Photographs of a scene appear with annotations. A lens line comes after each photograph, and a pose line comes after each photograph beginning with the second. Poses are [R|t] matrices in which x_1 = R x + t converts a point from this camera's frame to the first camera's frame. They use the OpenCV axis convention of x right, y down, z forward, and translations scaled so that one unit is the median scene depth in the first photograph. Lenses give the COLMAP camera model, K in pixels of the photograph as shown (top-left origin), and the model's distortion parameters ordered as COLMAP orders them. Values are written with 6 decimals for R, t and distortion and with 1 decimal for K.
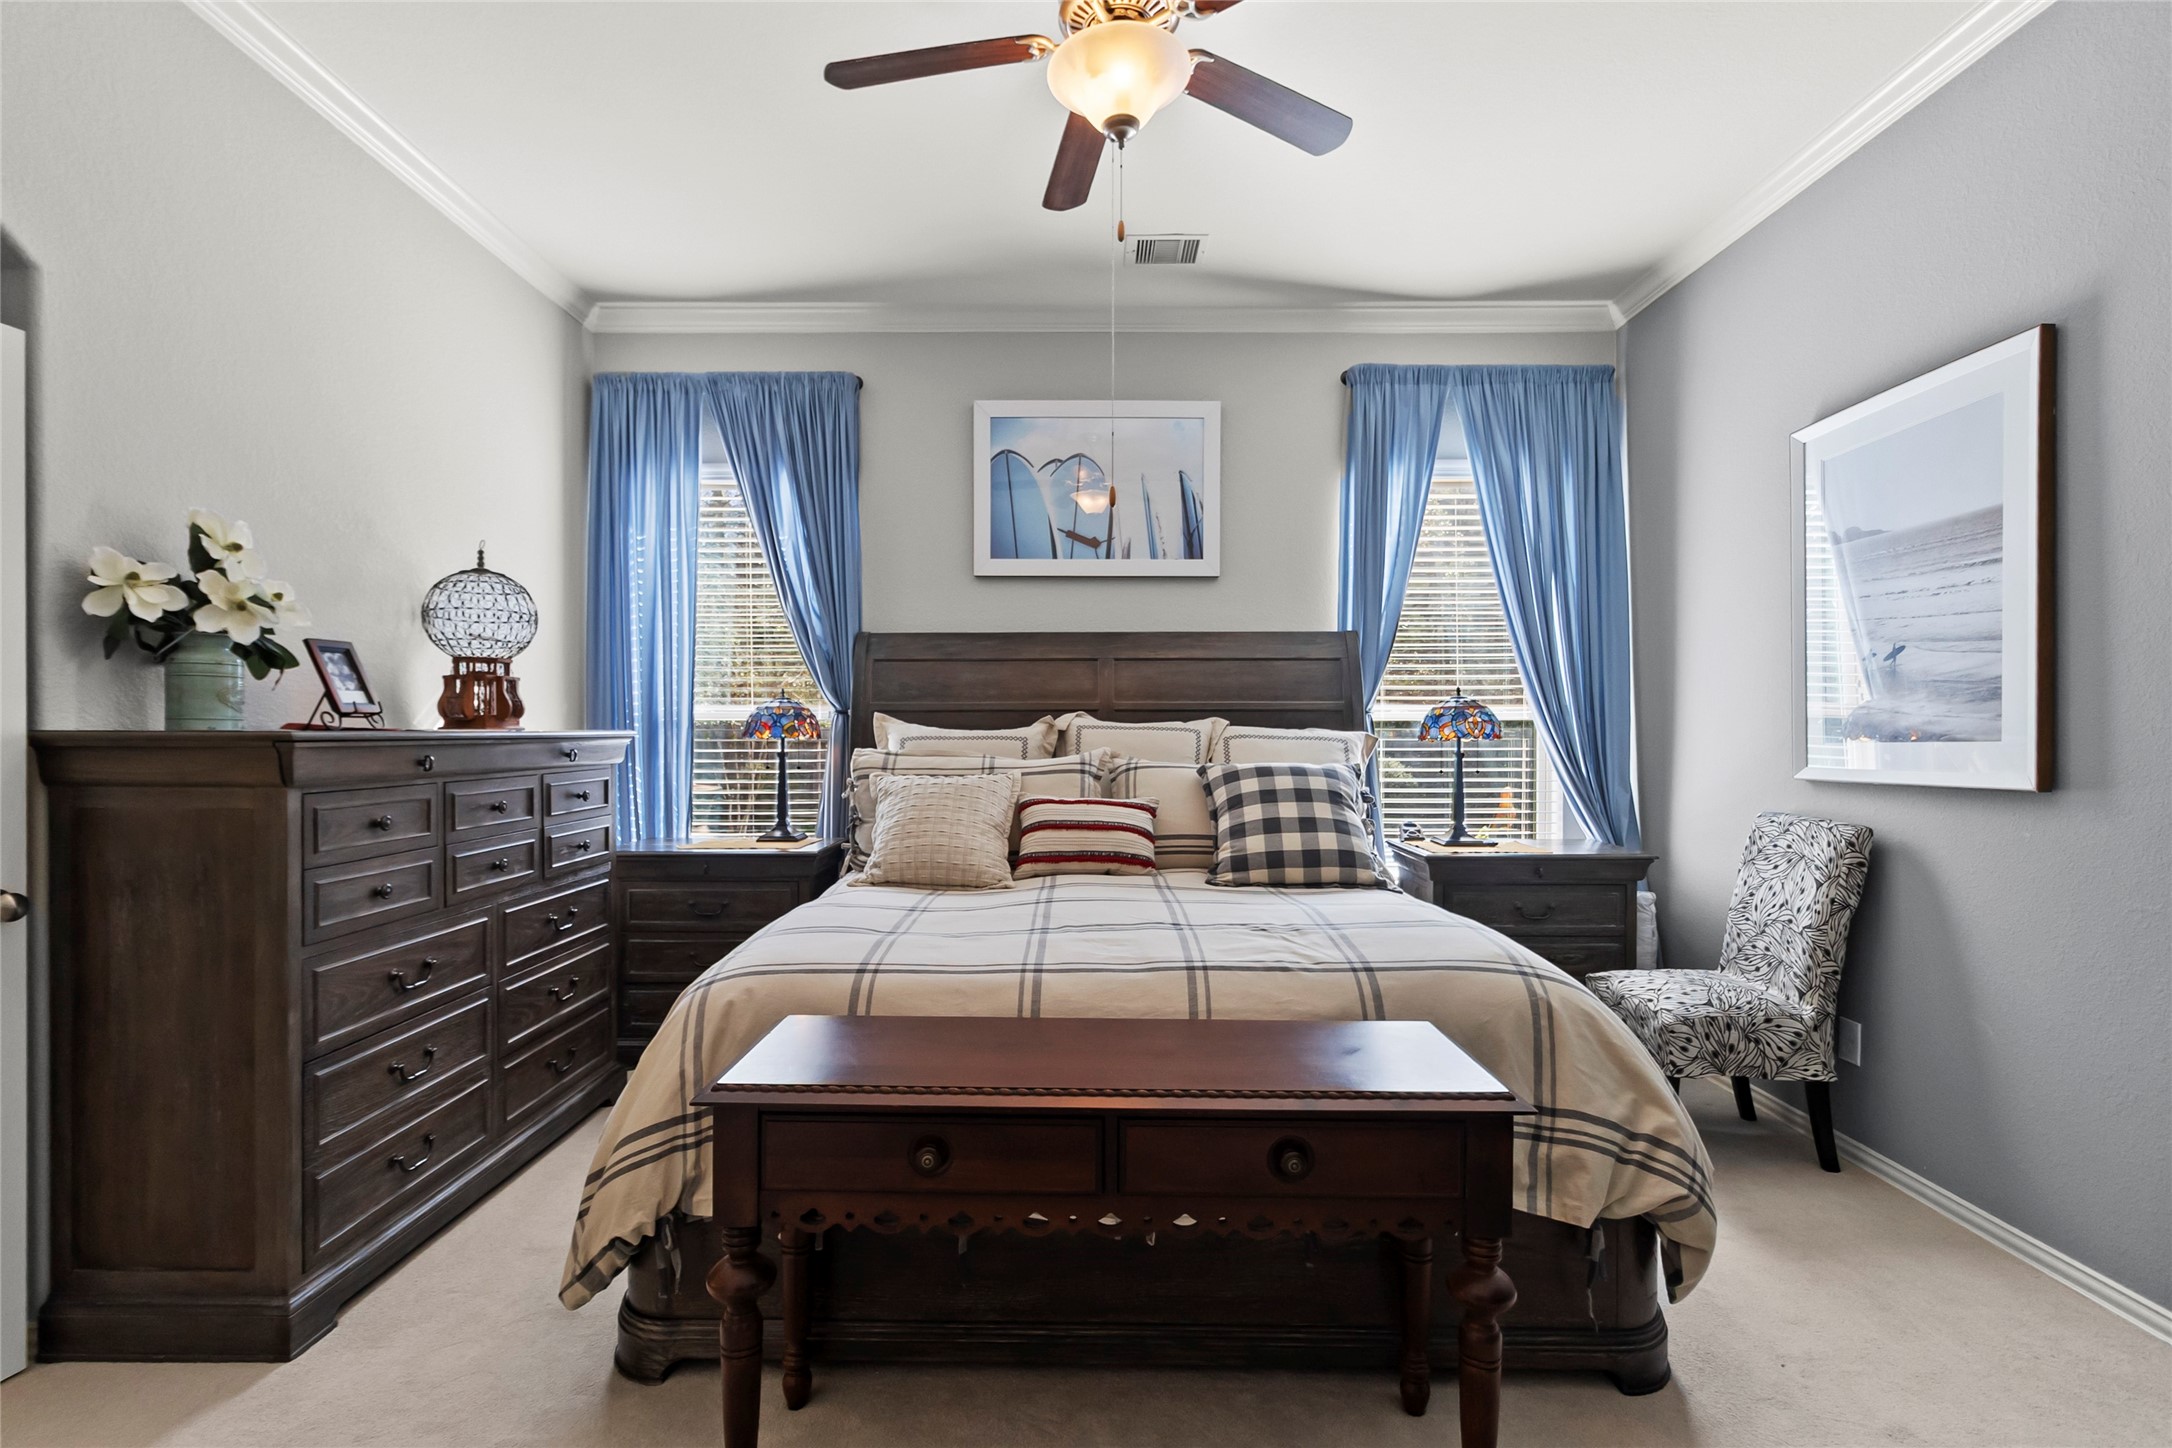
lens RADIAL K [[1001.1, 0, 1097.4], [0, 1001.1, 741.8], [0, 0, 1]] dist [-0.001977, 0.001839]
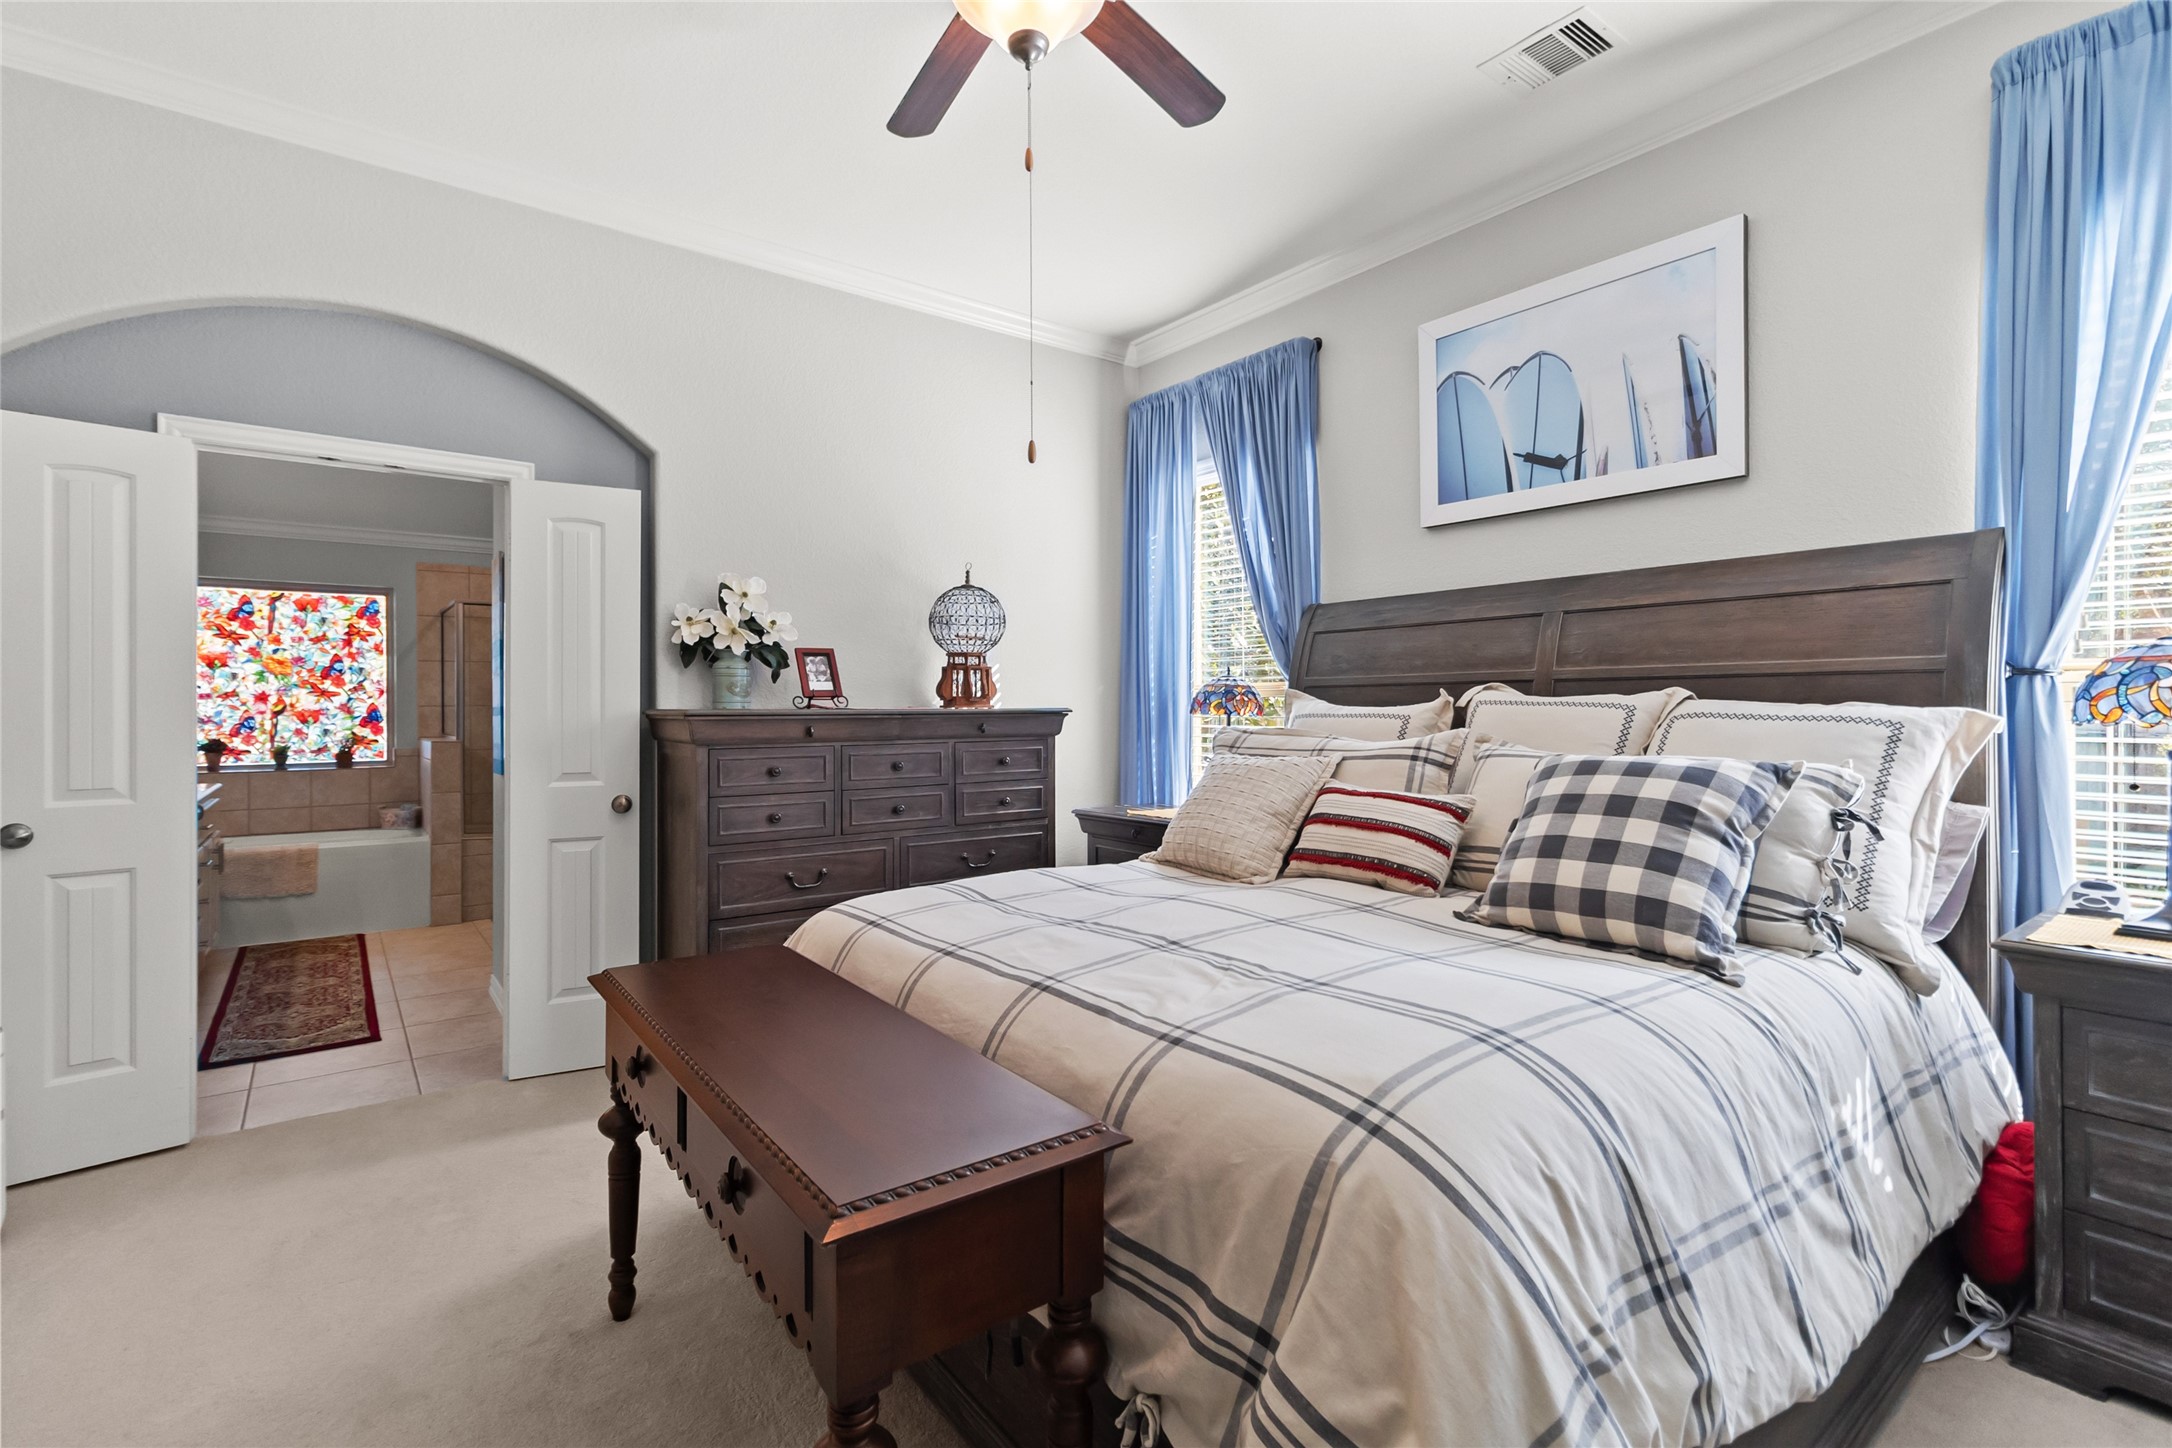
lens RADIAL K [[1001.1, 0, 1090.0], [0, 1001.1, 708.3], [0, 0, 1]] dist [-0.001977, 0.001839]
pose [[0.601767, -0.001117, -0.798671, 0.426088], [-0.006373, 0.999960, -0.006200, -0.003268], [0.798646, 0.008821, 0.601736, 0.273005]]
